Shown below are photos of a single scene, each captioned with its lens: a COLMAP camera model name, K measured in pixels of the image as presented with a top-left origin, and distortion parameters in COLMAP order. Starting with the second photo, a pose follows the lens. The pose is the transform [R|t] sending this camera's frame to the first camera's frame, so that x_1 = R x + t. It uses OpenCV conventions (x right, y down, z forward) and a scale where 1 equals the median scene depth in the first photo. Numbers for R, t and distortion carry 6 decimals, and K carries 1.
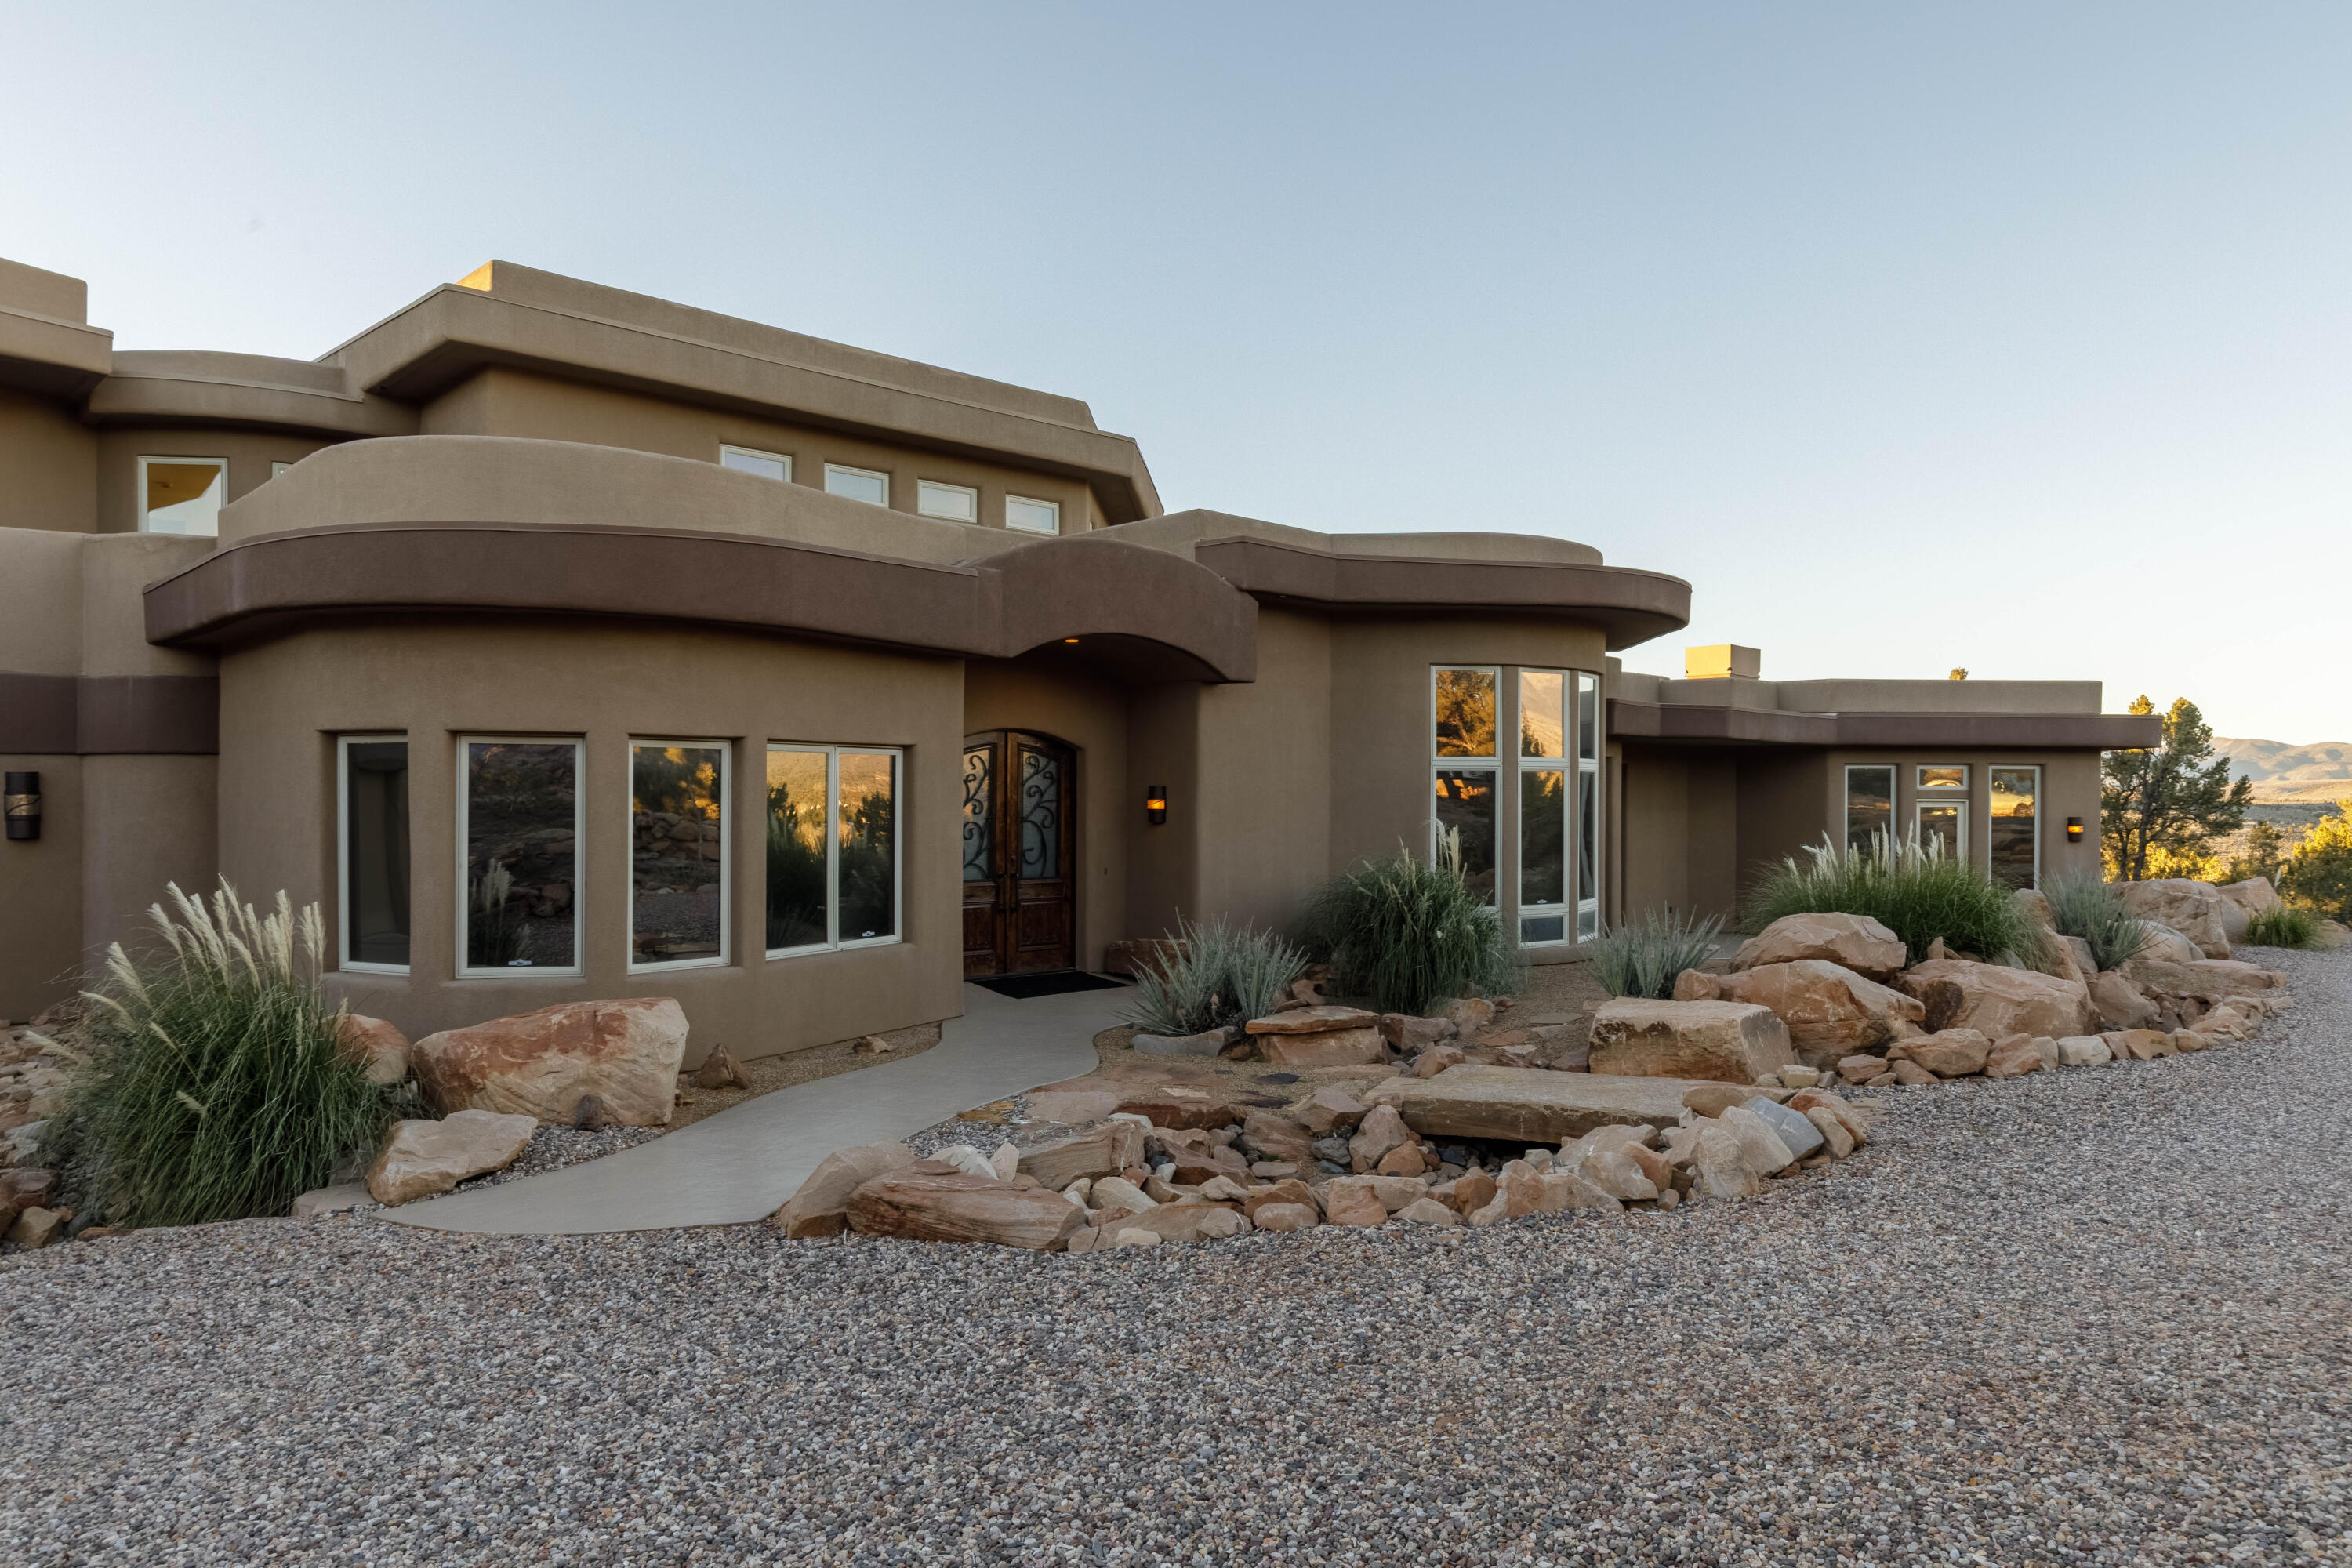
lens RADIAL K [[1506.9, 0, 1171.8], [0, 1506.9, 793.2], [0, 0, 1]] dist [0.005734, -0.001522]
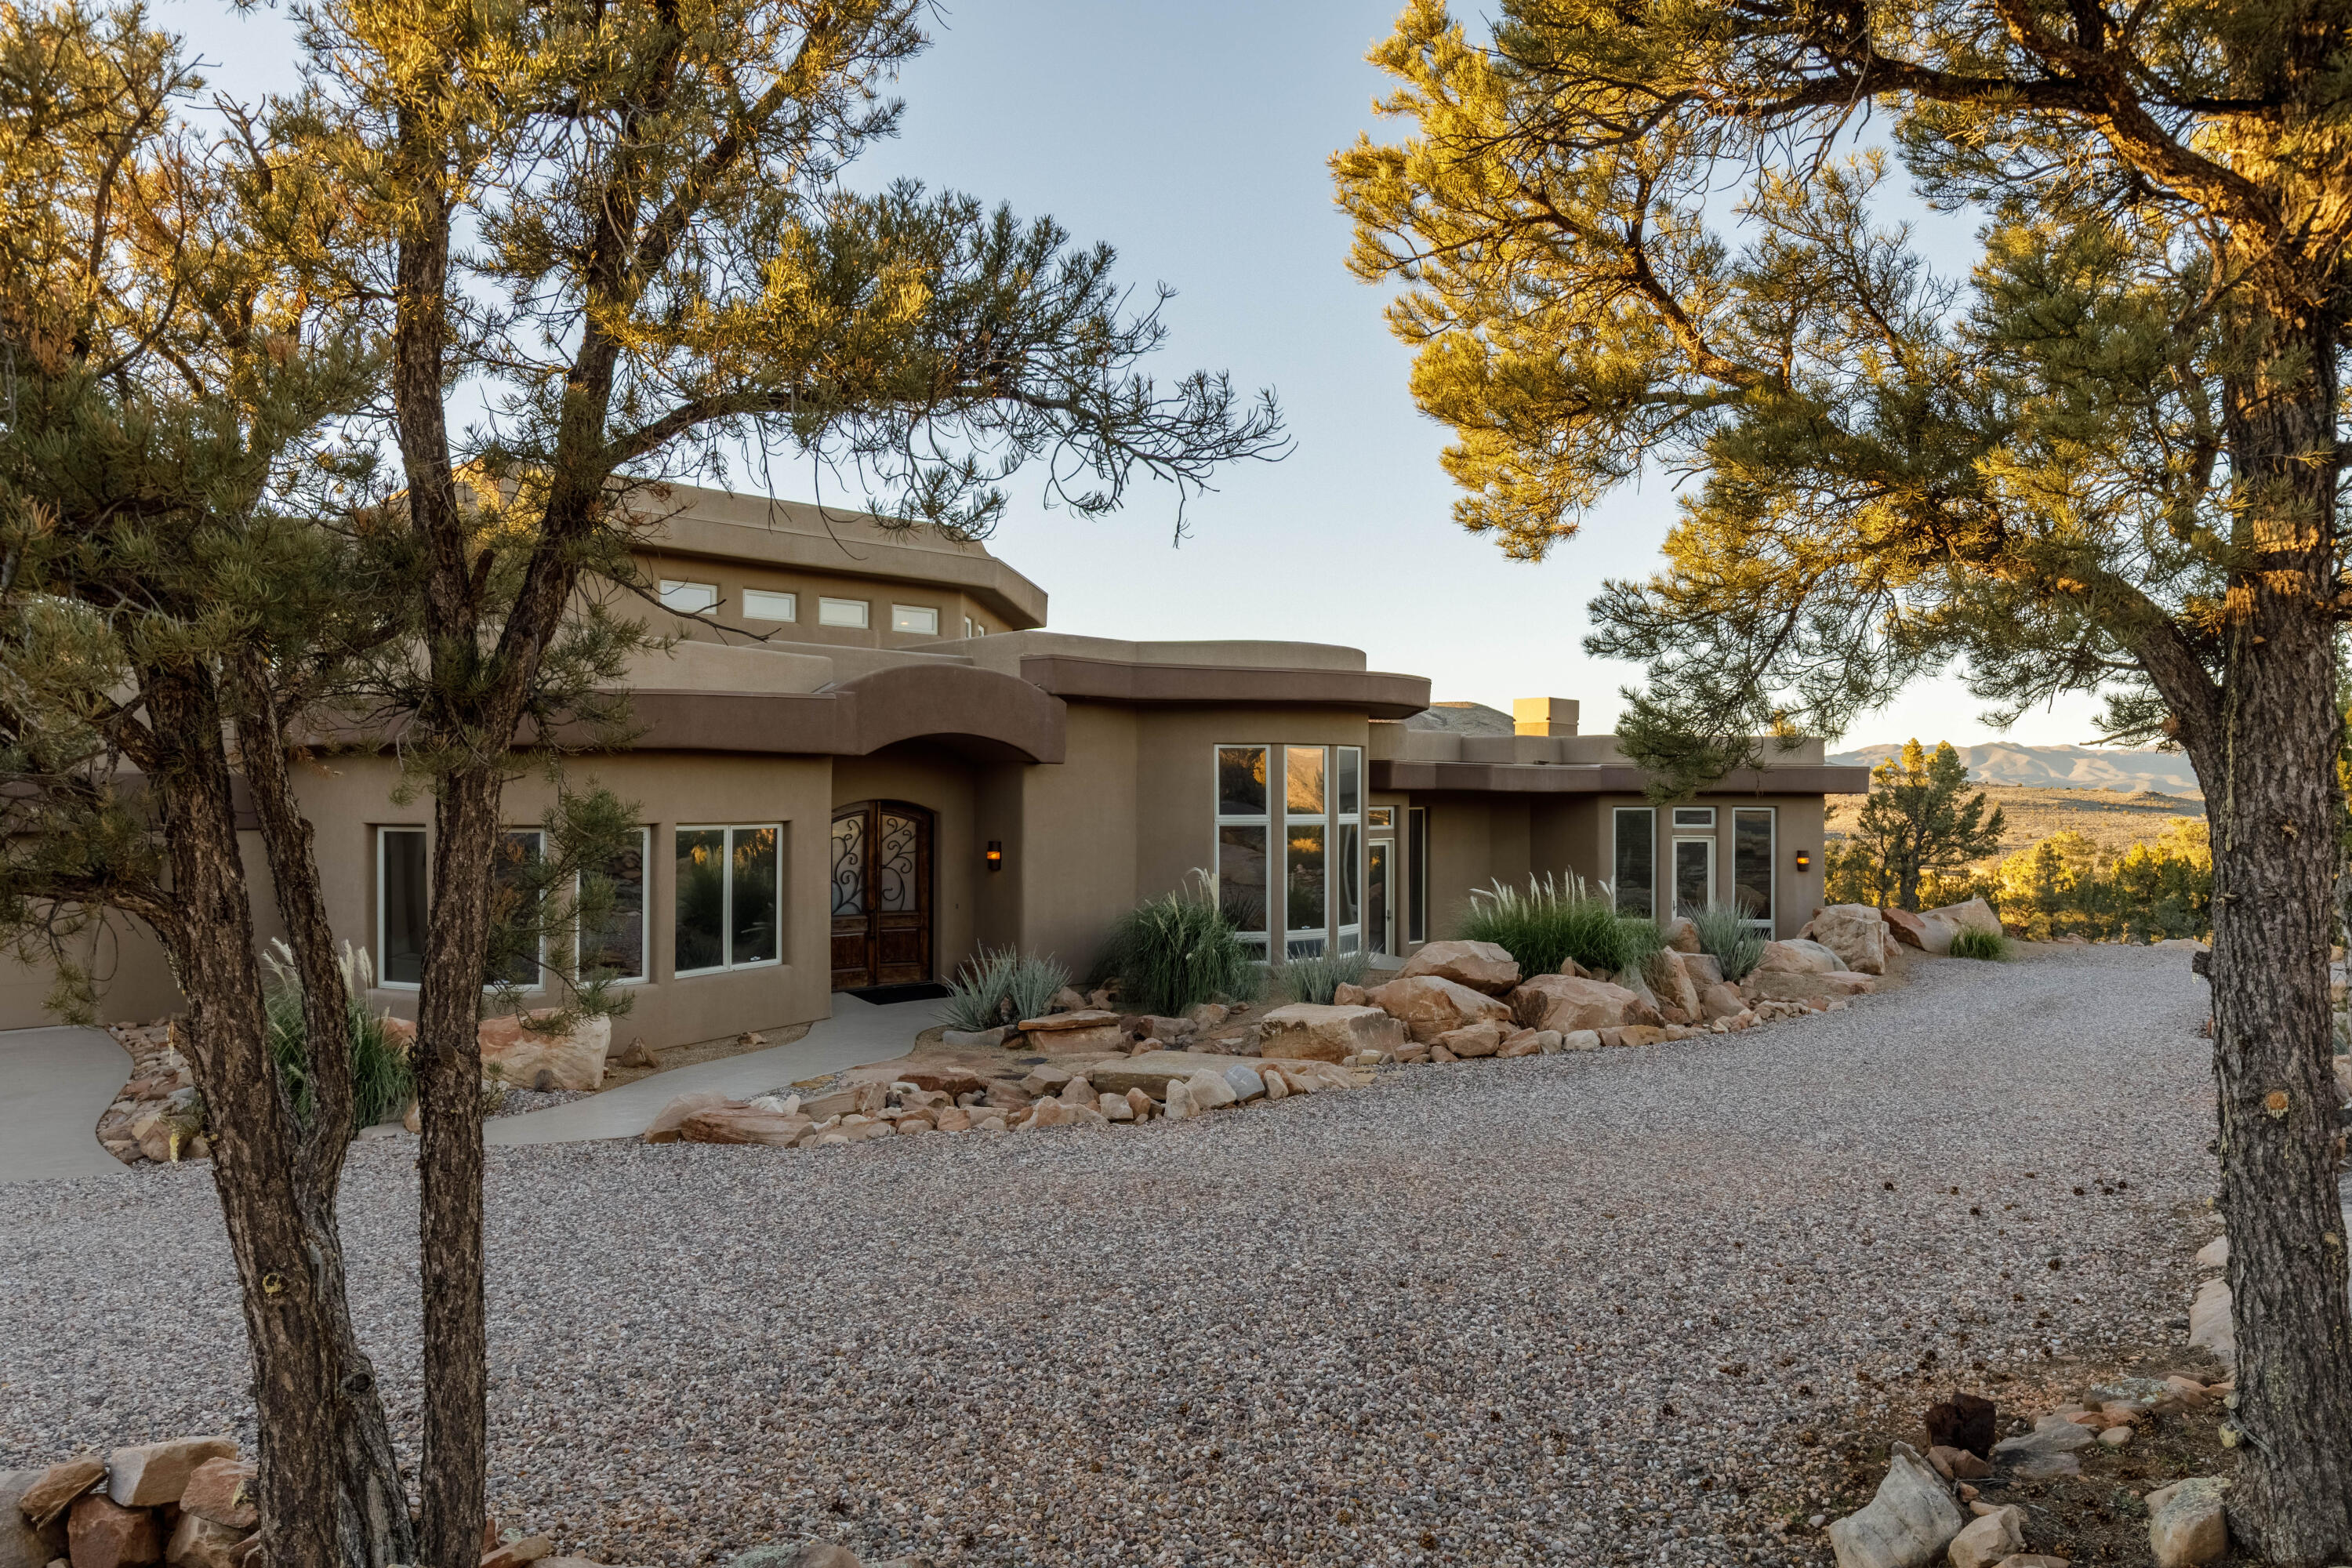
lens RADIAL K [[1506.9, 0, 1174.2], [0, 1506.9, 782.8], [0, 0, 1]] dist [0.005734, -0.001522]
pose [[0.999997, -0.001852, 0.001702, 0.176194], [0.001865, 0.999965, -0.008141, -0.054586], [-0.001687, 0.008144, 0.999965, -0.376257]]
